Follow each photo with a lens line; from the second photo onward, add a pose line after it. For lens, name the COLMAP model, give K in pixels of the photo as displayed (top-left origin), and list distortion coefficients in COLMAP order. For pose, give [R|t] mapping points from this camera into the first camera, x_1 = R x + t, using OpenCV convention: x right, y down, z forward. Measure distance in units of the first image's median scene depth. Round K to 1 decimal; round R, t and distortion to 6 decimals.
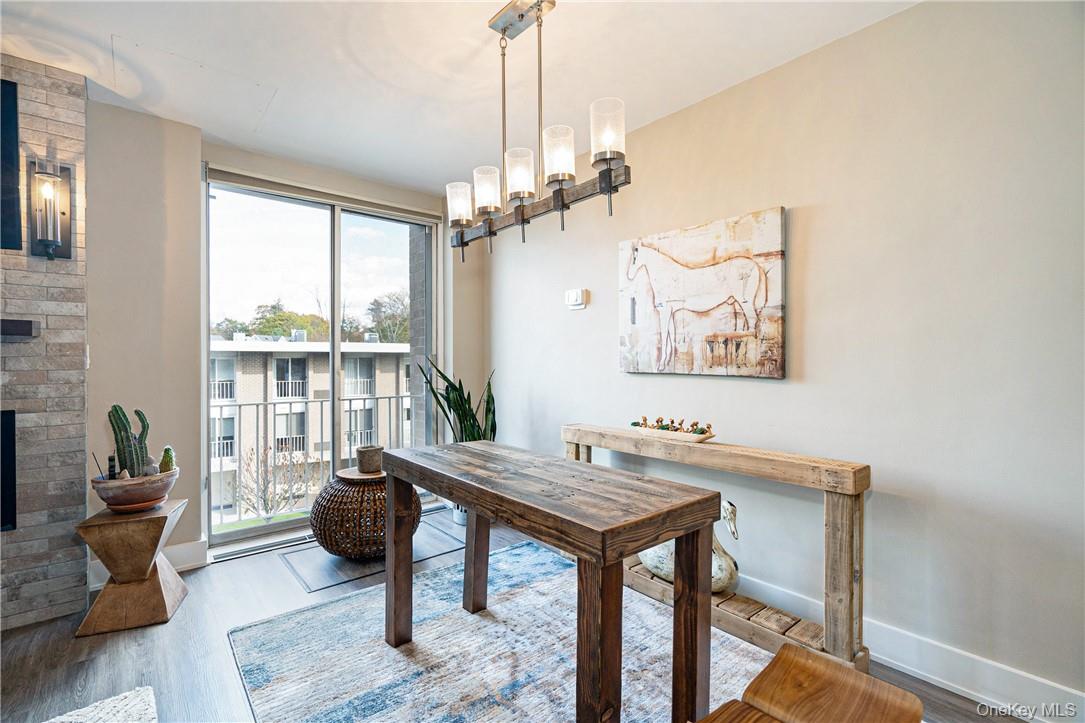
lens RADIAL K [[496.2, 0, 545.5], [0, 496.2, 360.8], [0, 0, 1]] dist [-0.002280, 0.000008]
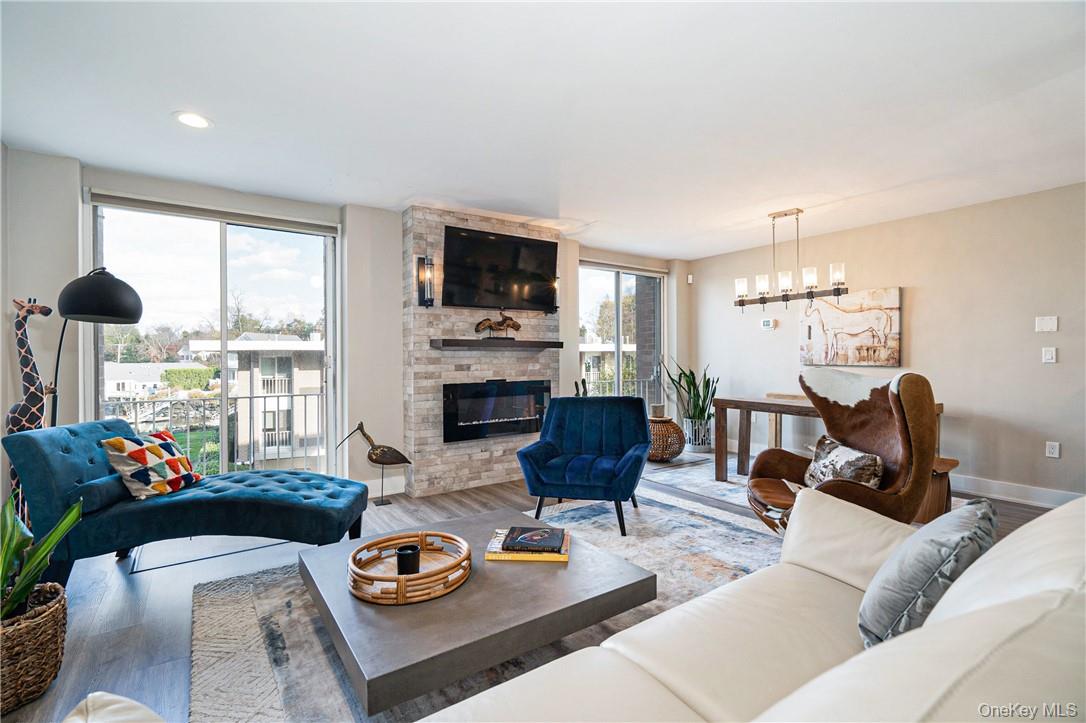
lens RADIAL K [[495.1, 0, 543.0], [0, 495.1, 361.5], [0, 0, 1]] dist [0.000950, 0.000284]
pose [[0.994479, -0.000475, -0.104931, -0.776400], [0.001023, 0.999986, 0.005166, 0.000117], [0.104927, -0.005245, 0.994466, -1.209094]]
